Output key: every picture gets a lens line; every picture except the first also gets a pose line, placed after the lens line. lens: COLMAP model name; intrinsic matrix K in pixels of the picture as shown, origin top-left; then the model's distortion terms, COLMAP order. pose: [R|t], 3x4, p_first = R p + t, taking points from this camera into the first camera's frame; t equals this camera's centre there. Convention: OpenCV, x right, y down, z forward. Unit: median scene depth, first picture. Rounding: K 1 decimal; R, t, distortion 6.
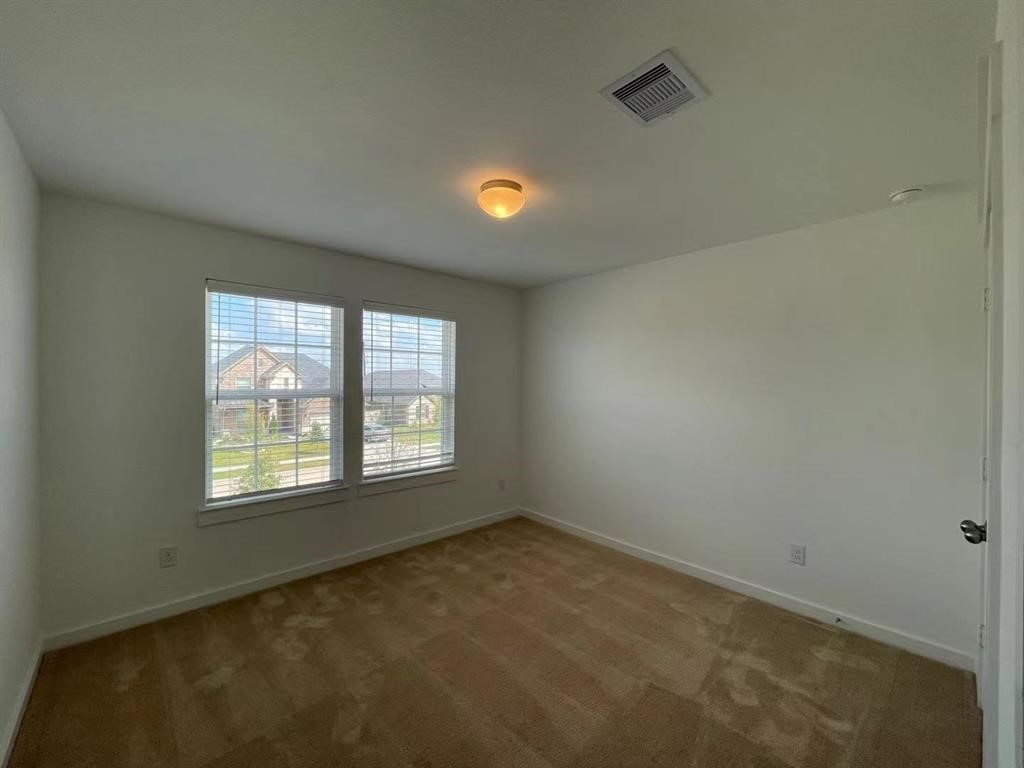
lens RADIAL K [[393.7, 0, 512.0], [0, 393.7, 384.0], [0, 0, 1]] dist [-0.000113, 0.000056]
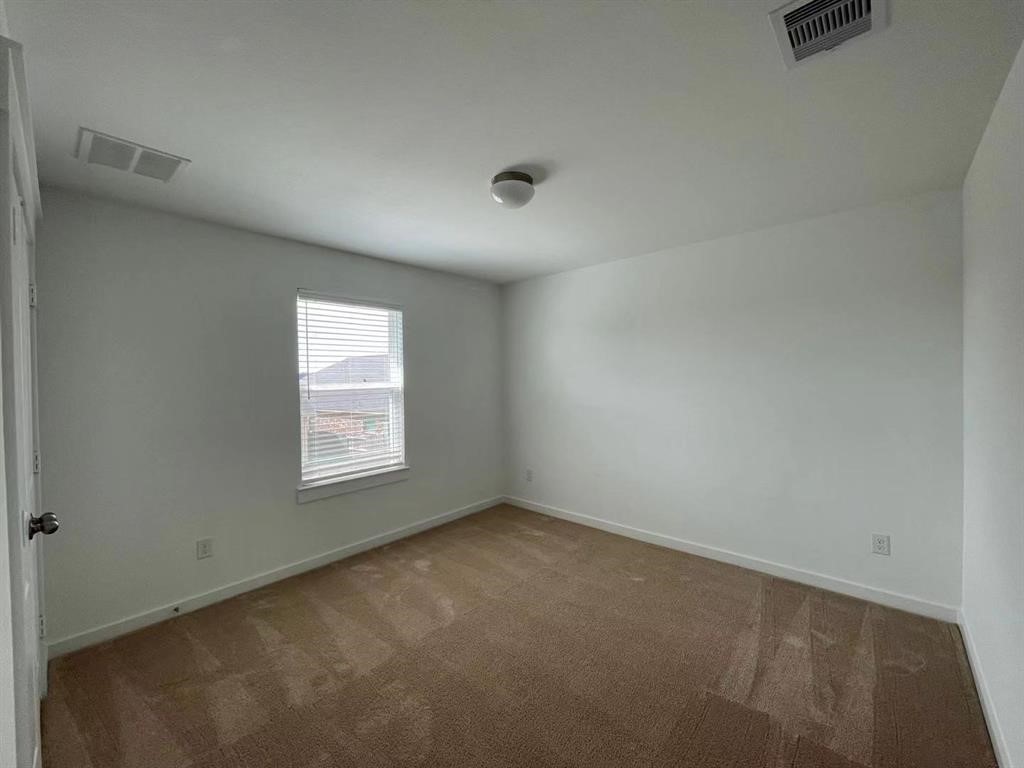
lens RADIAL K [[411.3, 0, 512.0], [0, 411.3, 384.0], [0, 0, 1]] dist [-0.000752, -0.000291]
pose [[0.992395, -0.019633, 0.121519, -0.092856], [0.017421, 0.999663, 0.019238, -0.000045], [-0.121855, -0.016975, 0.992403, -0.079902]]
